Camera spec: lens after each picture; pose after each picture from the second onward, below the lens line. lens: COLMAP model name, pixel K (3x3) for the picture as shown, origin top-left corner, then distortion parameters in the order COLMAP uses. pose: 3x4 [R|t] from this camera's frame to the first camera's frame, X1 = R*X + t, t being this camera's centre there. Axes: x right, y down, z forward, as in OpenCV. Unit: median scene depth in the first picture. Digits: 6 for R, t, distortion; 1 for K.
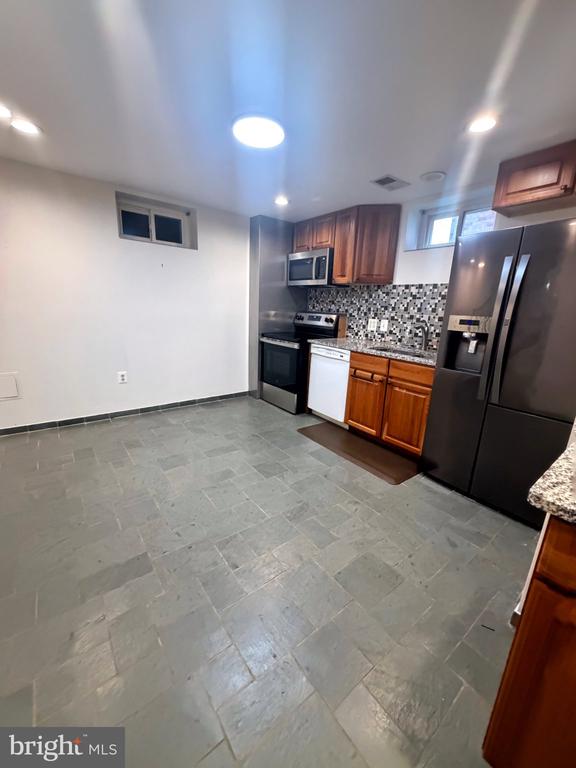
lens RADIAL K [[309.5, 0, 289.7], [0, 309.5, 383.7], [0, 0, 1]] dist [-0.002759, 0.000175]
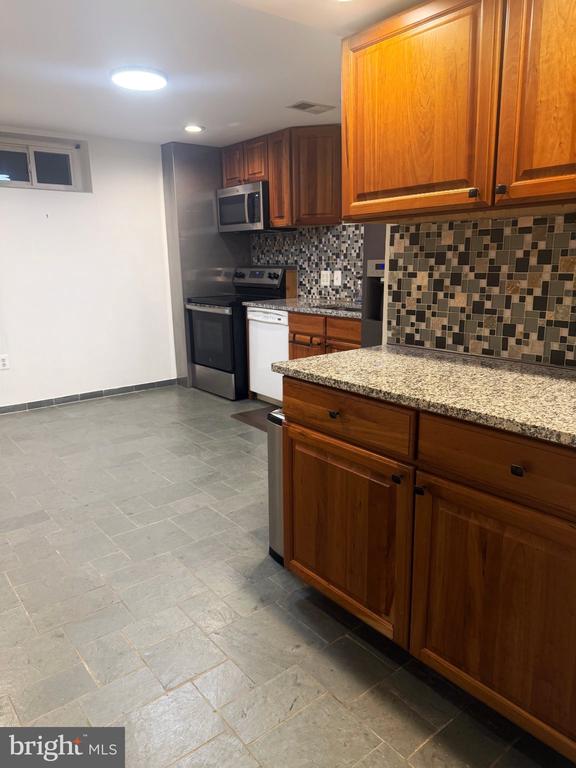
lens RADIAL K [[545.6, 0, 289.6], [0, 545.6, 388.4], [0, 0, 1]] dist [0.059437, -0.039401]
pose [[0.998431, -0.055982, 0.001524, 0.164144], [0.055997, 0.998344, -0.013143, 0.099451], [-0.000785, 0.013208, 0.999912, -0.369804]]
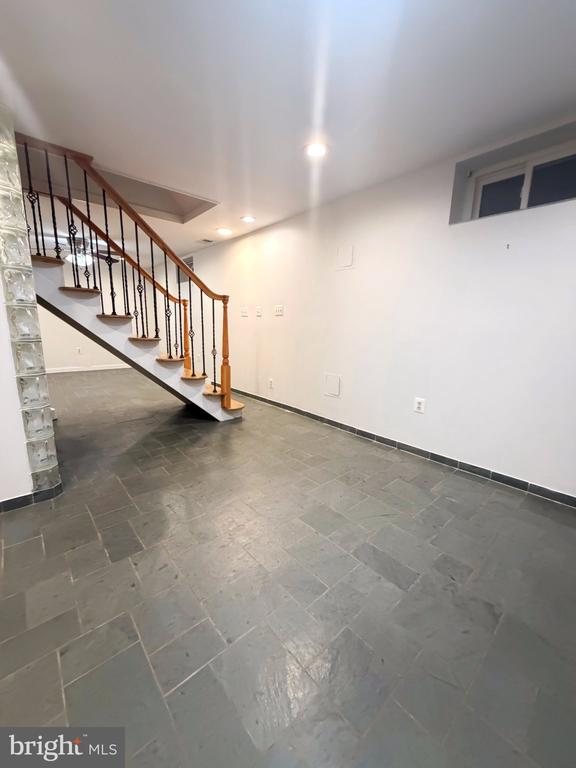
lens RADIAL K [[309.5, 0, 285.4], [0, 309.5, 382.7], [0, 0, 1]] dist [-0.002759, 0.000175]
pose [[0.071773, 0.156182, -0.985117, 0.191335], [-0.262990, 0.955677, 0.132354, -0.085643], [0.962125, 0.249577, 0.109666, 0.545435]]
